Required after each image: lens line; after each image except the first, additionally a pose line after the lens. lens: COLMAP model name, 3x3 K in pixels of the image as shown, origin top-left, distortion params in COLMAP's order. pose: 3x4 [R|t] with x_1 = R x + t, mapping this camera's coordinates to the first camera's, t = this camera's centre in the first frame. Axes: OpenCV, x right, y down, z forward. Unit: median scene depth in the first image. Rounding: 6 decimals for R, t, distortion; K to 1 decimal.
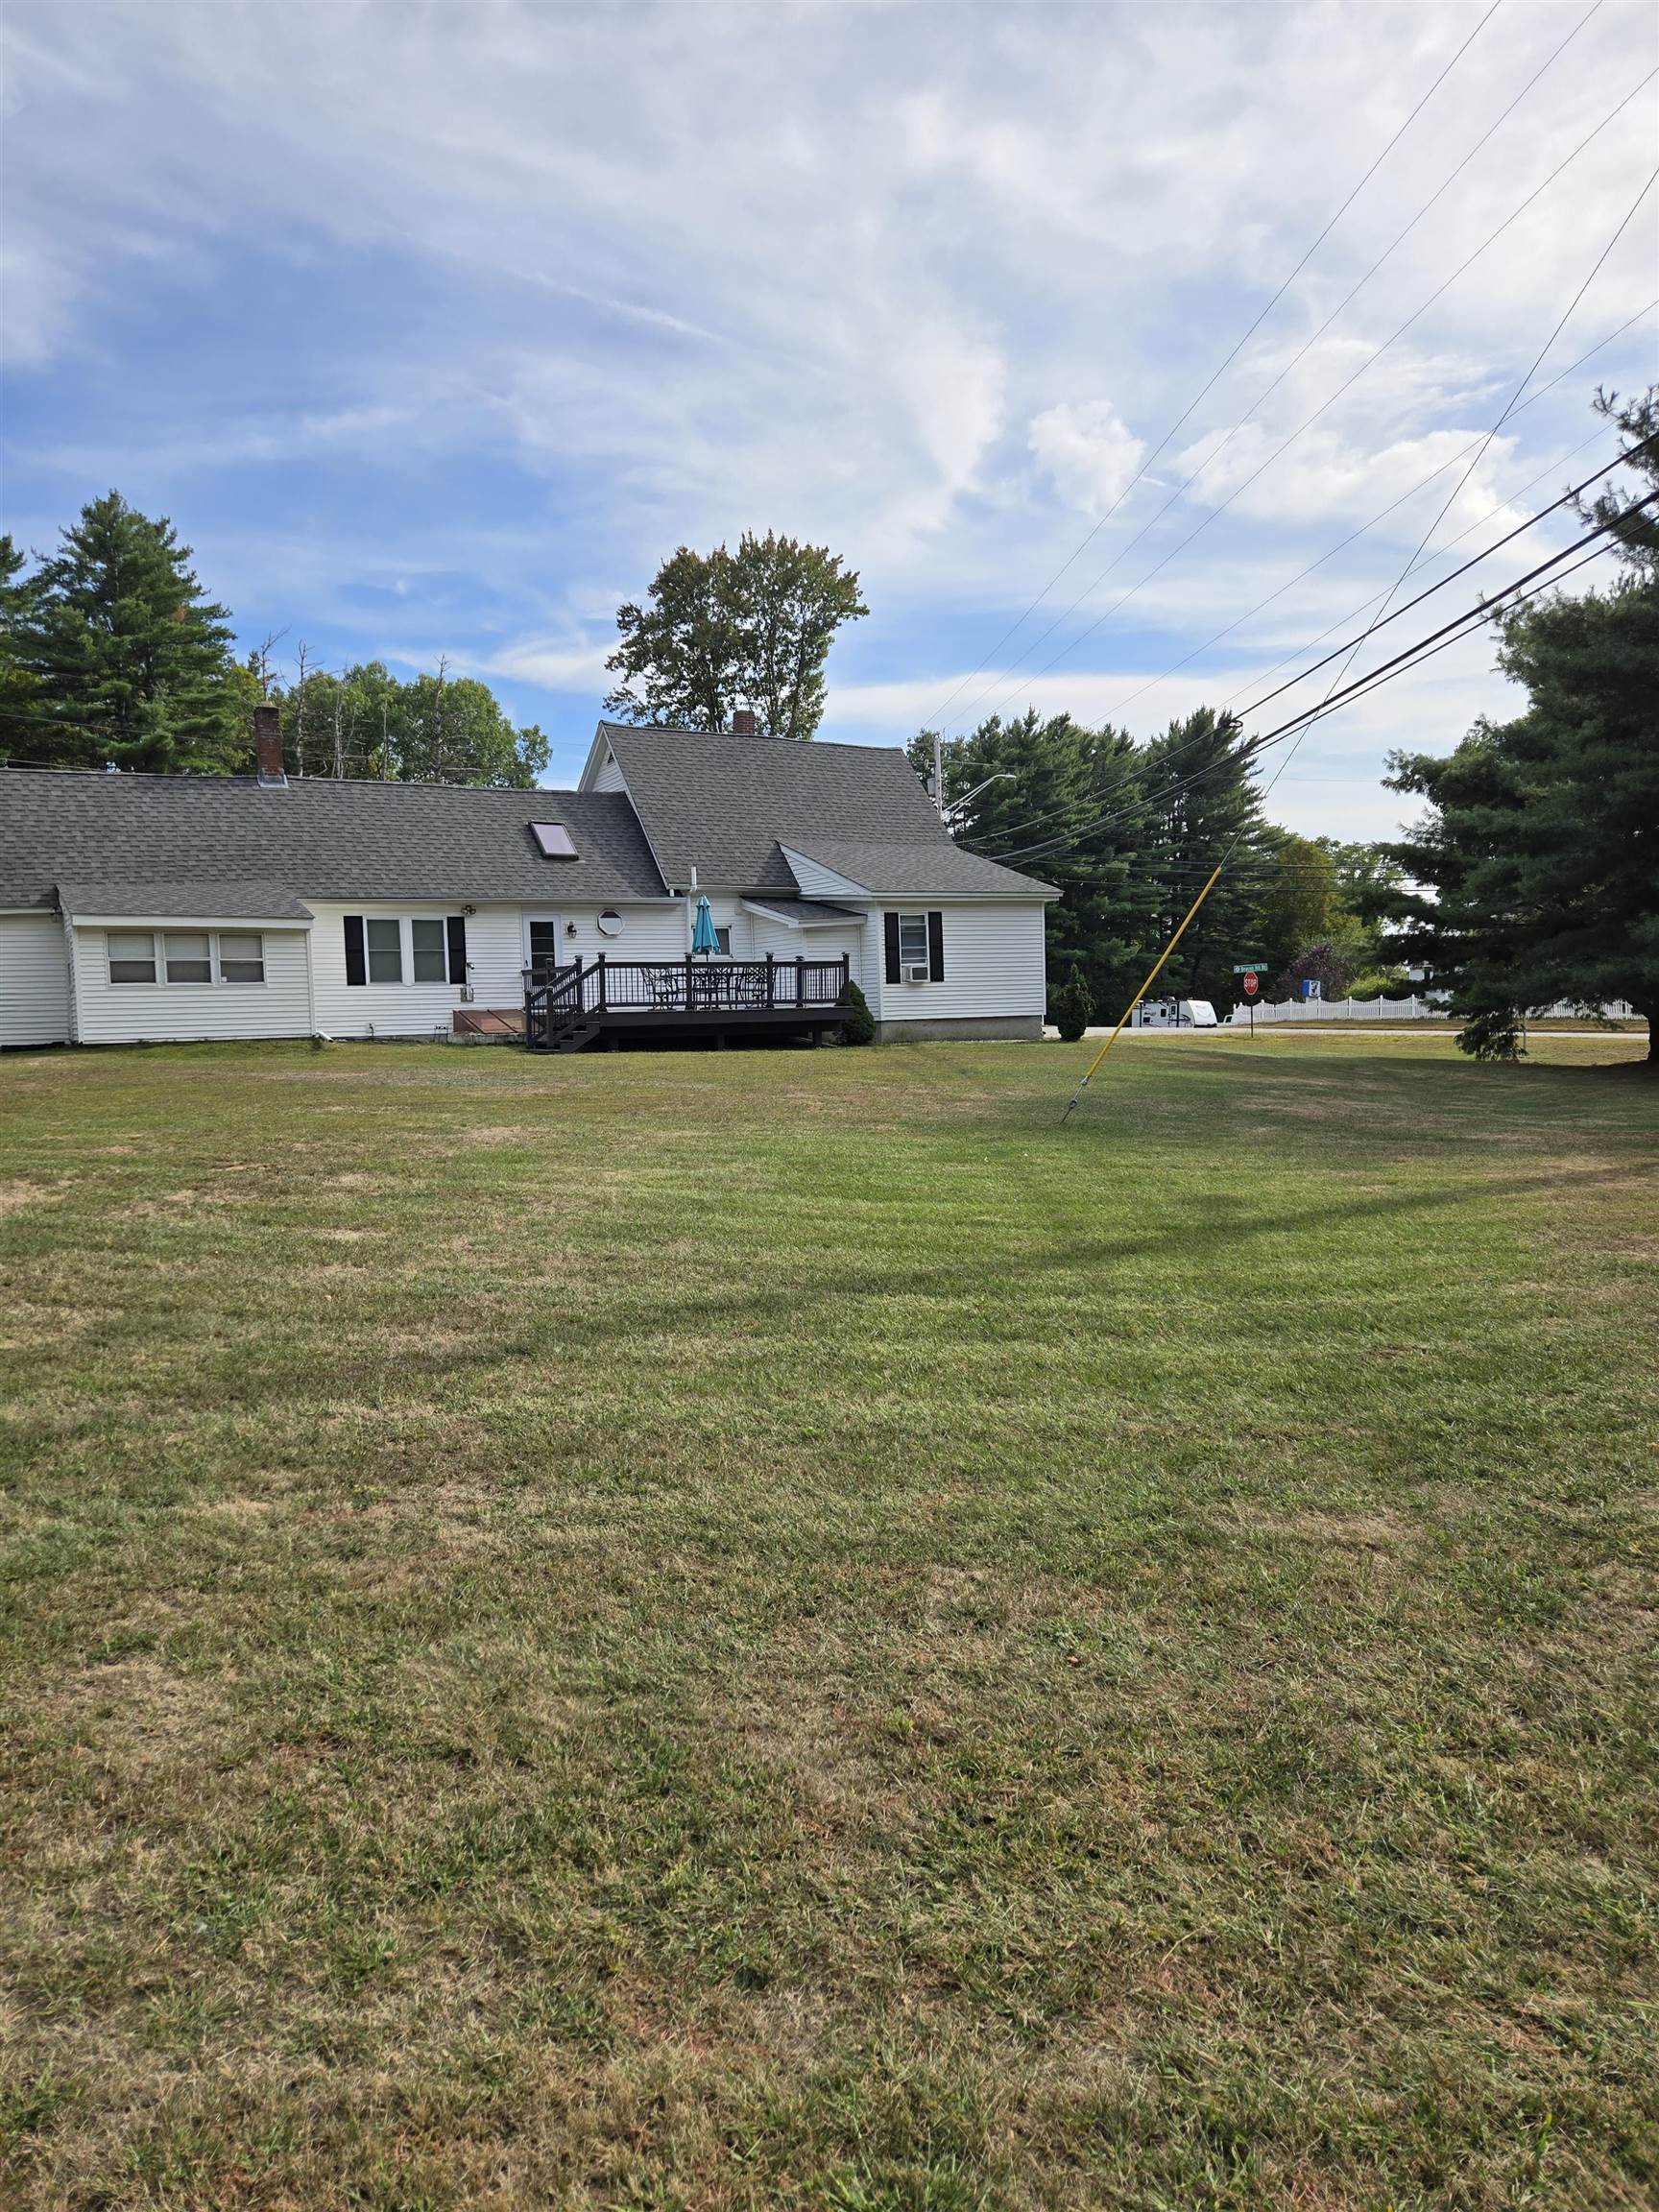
lens RADIAL K [[1479.9, 0, 791.3], [0, 1479.9, 1123.7], [0, 0, 1]] dist [0.075081, -0.058091]
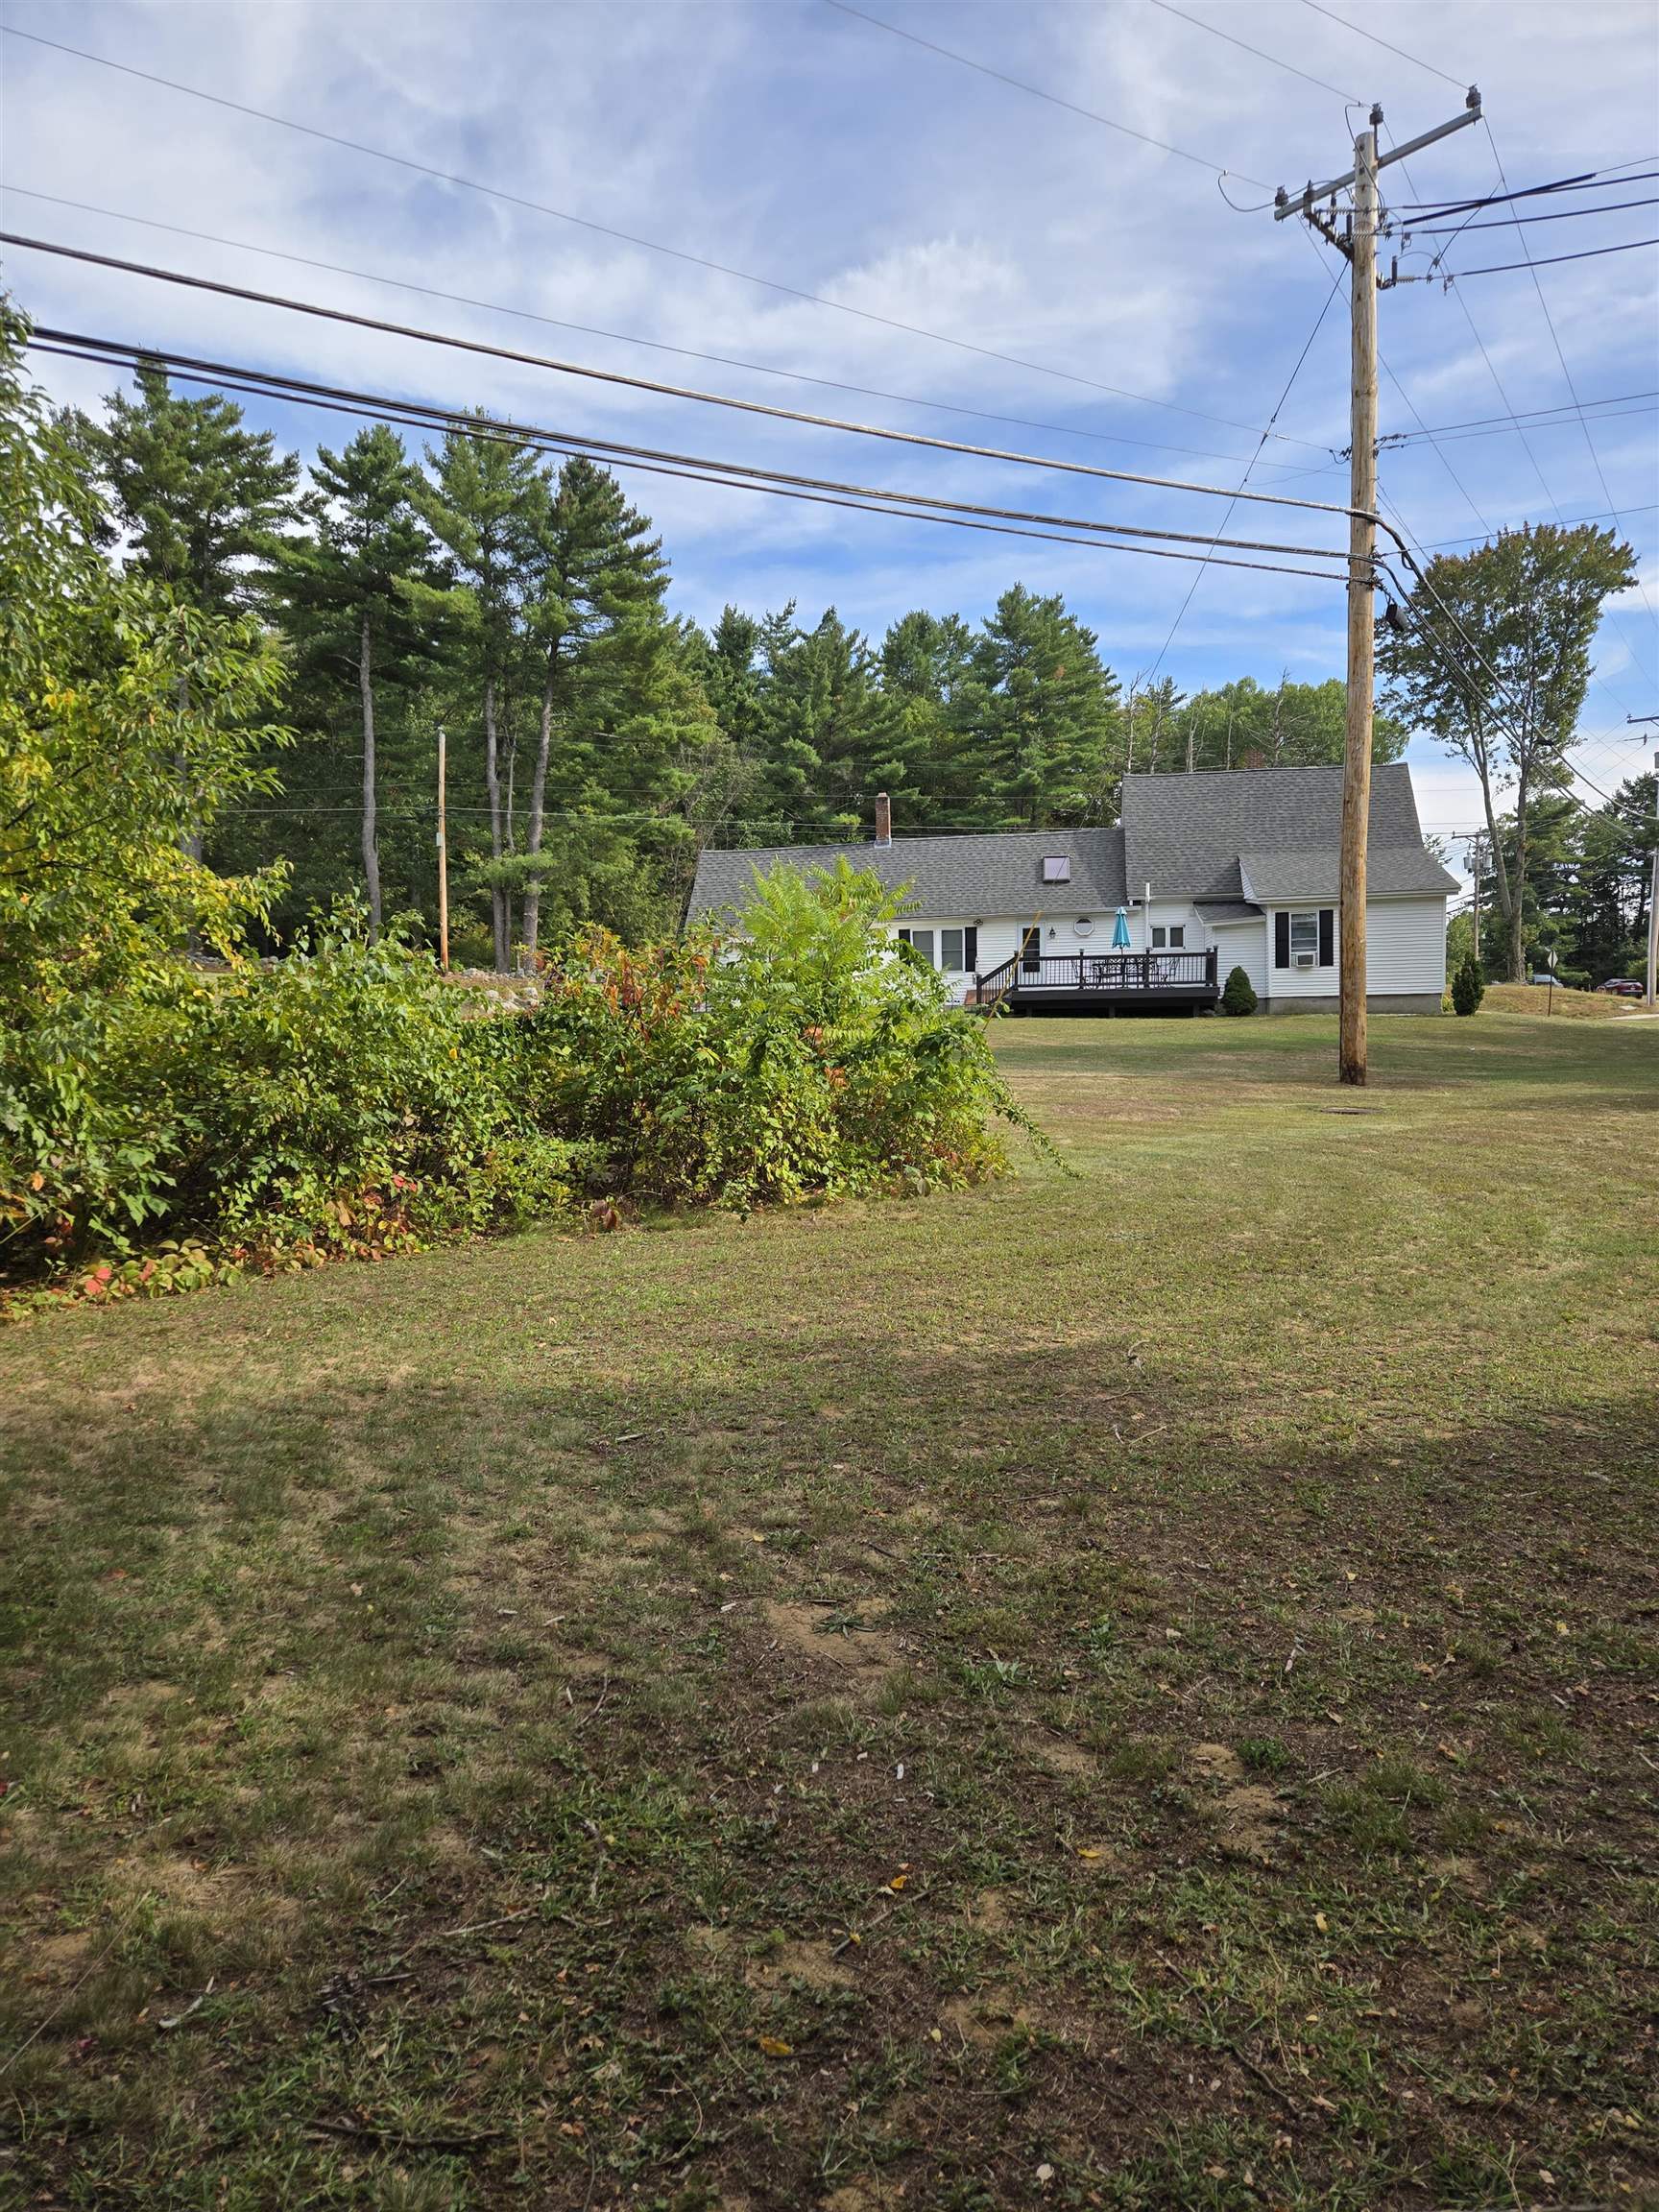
lens RADIAL K [[1479.9, 0, 813.5], [0, 1479.9, 1111.1], [0, 0, 1]] dist [0.075081, -0.058091]
pose [[0.783132, 0.052036, -0.619674, 0.627338], [-0.047188, 0.998592, 0.024220, 0.017556], [0.620062, 0.010274, 0.784485, -0.280590]]
